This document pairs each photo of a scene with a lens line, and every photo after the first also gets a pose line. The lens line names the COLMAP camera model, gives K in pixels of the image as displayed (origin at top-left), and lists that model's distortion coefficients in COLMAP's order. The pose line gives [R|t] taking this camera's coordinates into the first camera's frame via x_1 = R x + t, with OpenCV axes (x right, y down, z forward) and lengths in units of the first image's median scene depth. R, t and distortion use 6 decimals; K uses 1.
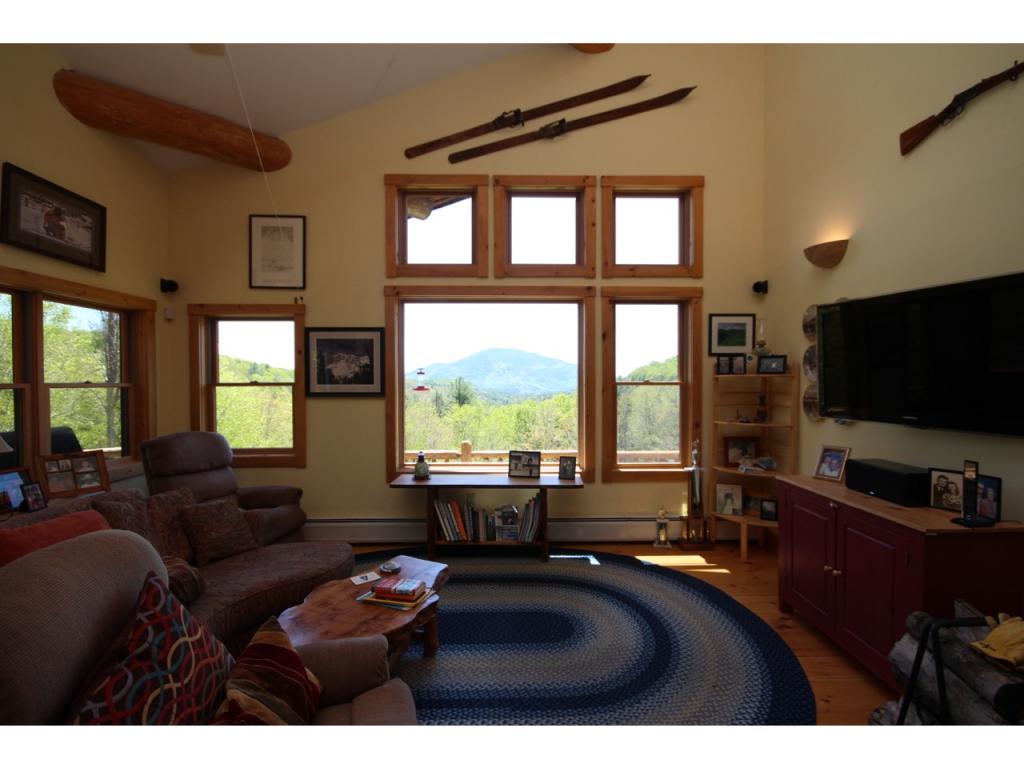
lens RADIAL K [[472.7, 0, 518.2], [0, 472.7, 388.8], [0, 0, 1]] dist [0.006059, -0.009463]
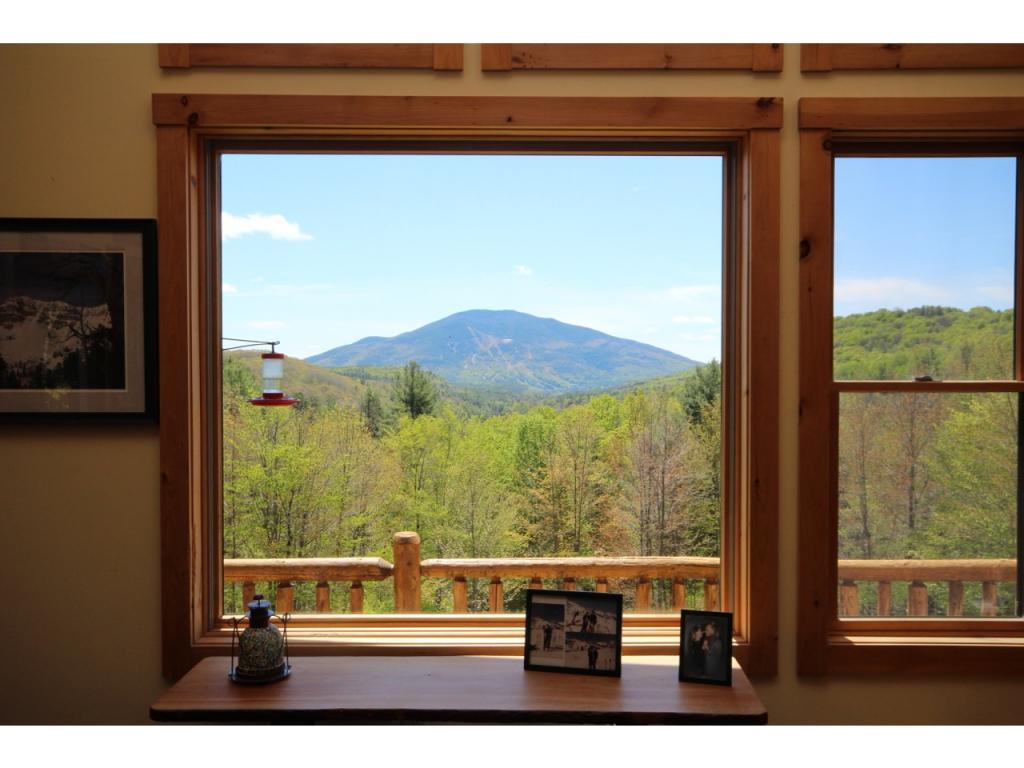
lens RADIAL K [[875.2, 0, 514.5], [0, 875.2, 388.9], [0, 0, 1]] dist [0.040391, -0.002214]
pose [[0.999967, 0.001672, -0.007940, -0.021866], [-0.001634, 0.999987, 0.004827, -0.012569], [0.007948, -0.004814, 0.999957, 0.371194]]
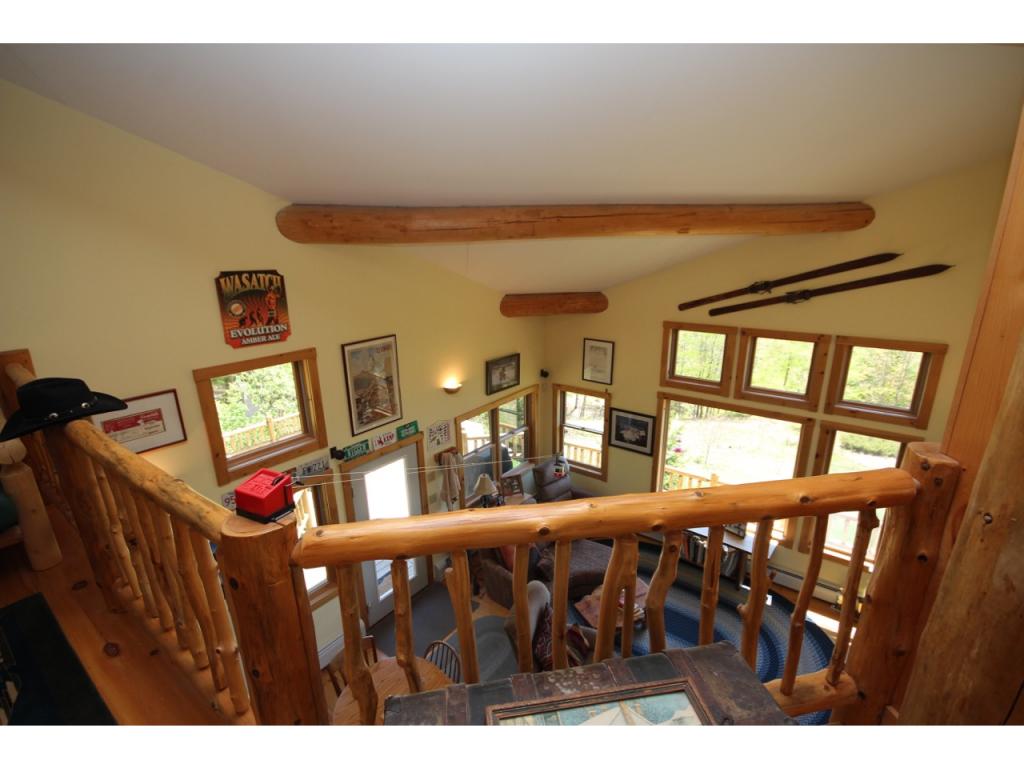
lens RADIAL K [[472.7, 0, 518.2], [0, 472.7, 388.8], [0, 0, 1]] dist [0.006059, -0.009463]
pose [[0.788917, 0.170544, -0.590360, 0.270793], [0.000350, 0.960591, 0.277965, -0.655322], [0.614499, -0.219498, 0.757767, -0.457600]]
